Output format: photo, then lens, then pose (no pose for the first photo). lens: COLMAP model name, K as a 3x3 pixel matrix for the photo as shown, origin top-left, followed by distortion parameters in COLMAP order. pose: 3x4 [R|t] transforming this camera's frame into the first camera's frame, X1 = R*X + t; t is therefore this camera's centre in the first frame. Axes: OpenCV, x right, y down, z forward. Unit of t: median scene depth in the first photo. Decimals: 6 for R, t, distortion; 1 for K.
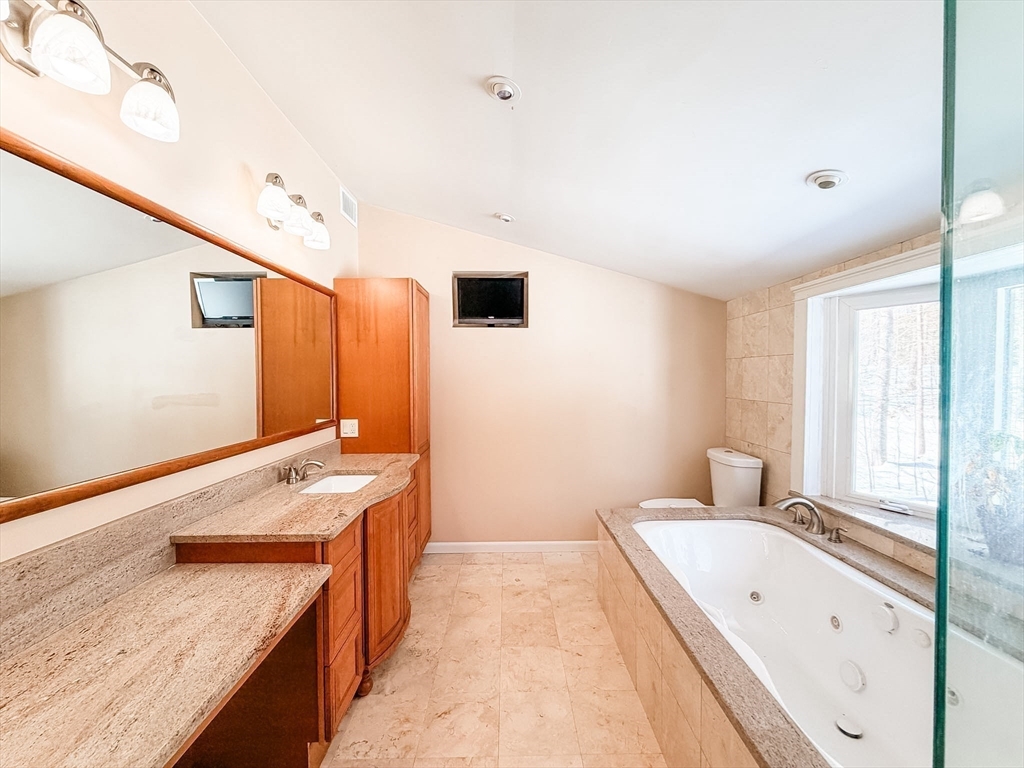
lens RADIAL K [[410.0, 0, 513.2], [0, 410.0, 385.3], [0, 0, 1]] dist [0.000294, 0.000121]
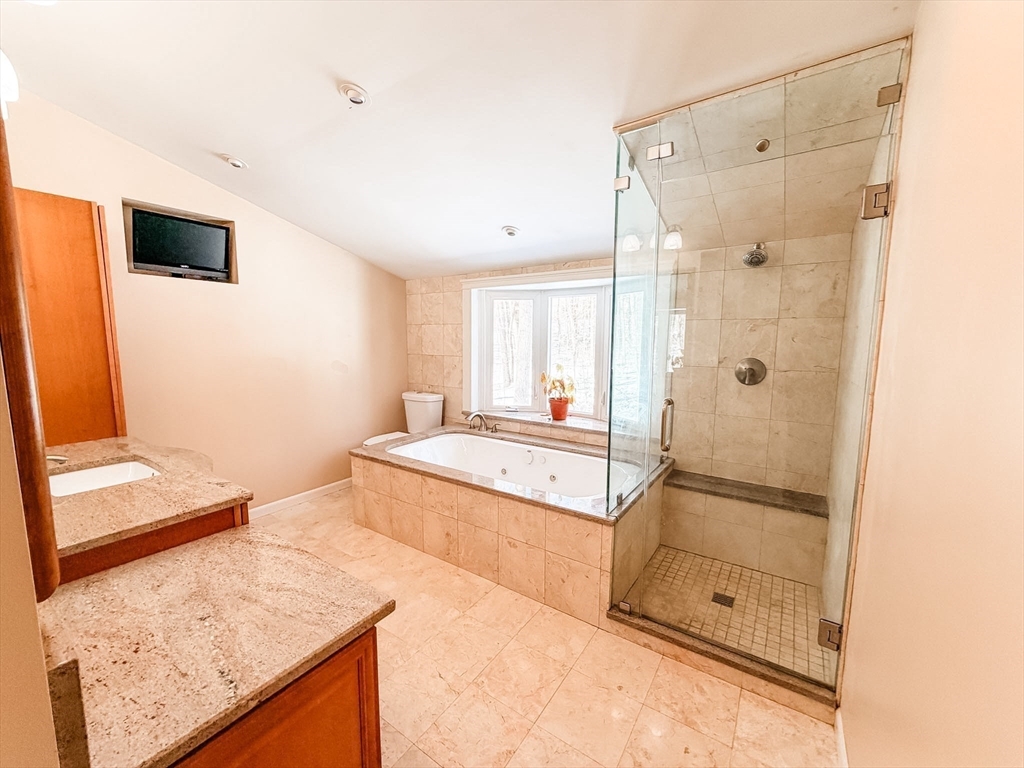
lens RADIAL K [[410.0, 0, 512.9], [0, 410.0, 384.9], [0, 0, 1]] dist [0.000294, 0.000121]
pose [[0.575126, -0.090078, 0.813090, -0.461028], [0.012267, 0.994757, 0.101527, -0.001175], [-0.817973, -0.048417, 0.573216, -0.055510]]
